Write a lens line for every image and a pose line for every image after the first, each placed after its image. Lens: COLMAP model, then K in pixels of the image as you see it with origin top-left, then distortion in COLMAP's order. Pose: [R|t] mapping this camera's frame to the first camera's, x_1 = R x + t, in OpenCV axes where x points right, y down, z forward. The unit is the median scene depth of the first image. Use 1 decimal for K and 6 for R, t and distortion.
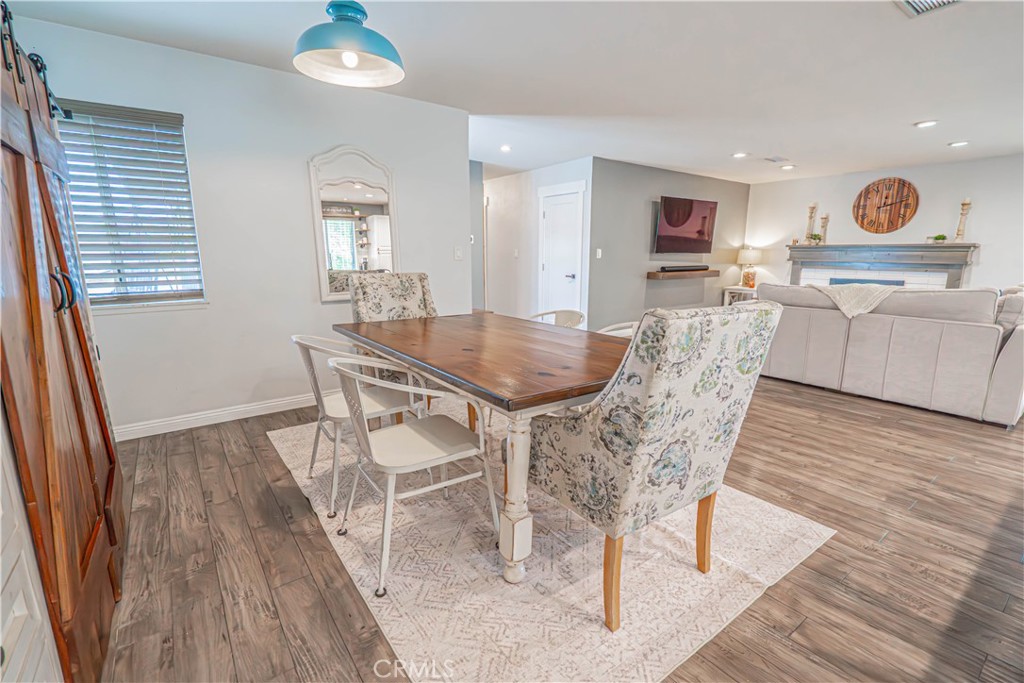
lens RADIAL K [[461.0, 0, 515.4], [0, 461.0, 345.0], [0, 0, 1]] dist [-0.000800, -0.000414]
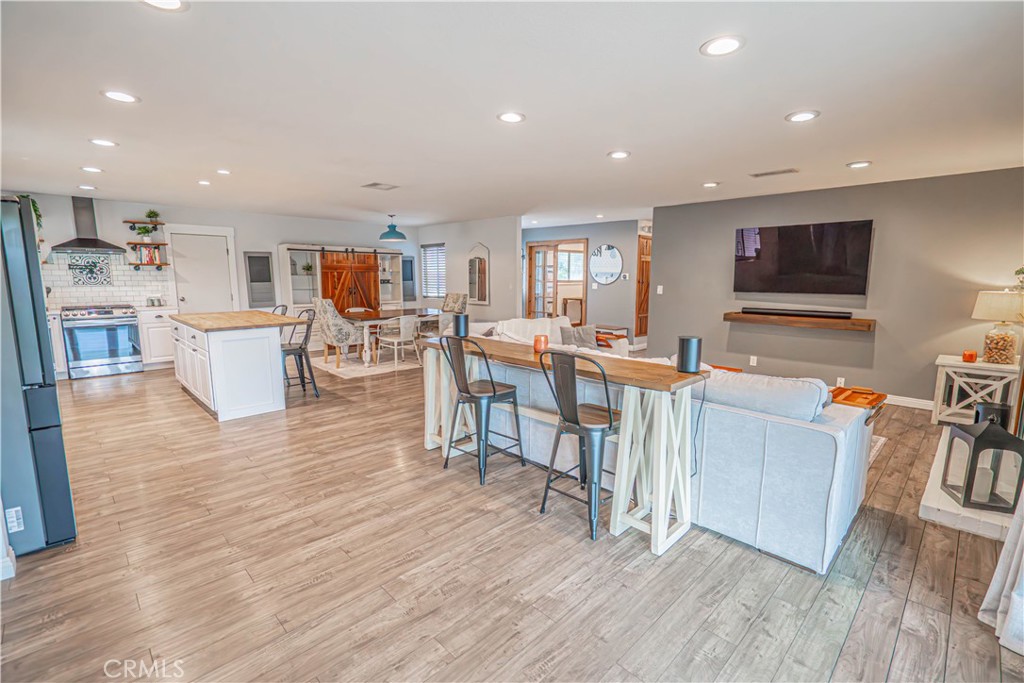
lens RADIAL K [[461.5, 0, 518.3], [0, 461.5, 341.3], [0, 0, 1]] dist [-0.004315, 0.000031]
pose [[0.138510, 0.141328, -0.980225, 1.918794], [-0.198769, 0.973593, 0.112285, -0.206331], [0.970209, 0.179286, 0.162944, 0.784761]]
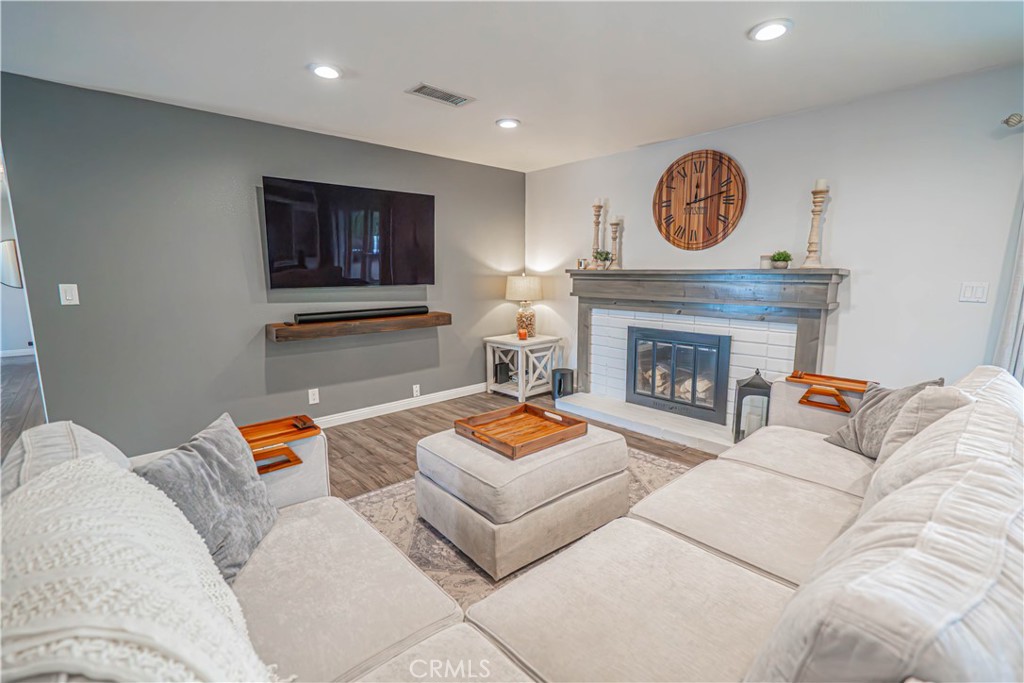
lens RADIAL K [[464.6, 0, 512.0], [0, 464.6, 341.5], [0, 0, 1]] dist [-0.002471, -0.000093]
pose [[0.995568, -0.018518, 0.092208, 0.879413], [0.022925, 0.998633, -0.046968, -0.186122], [-0.091212, 0.048873, 0.994631, 0.787704]]
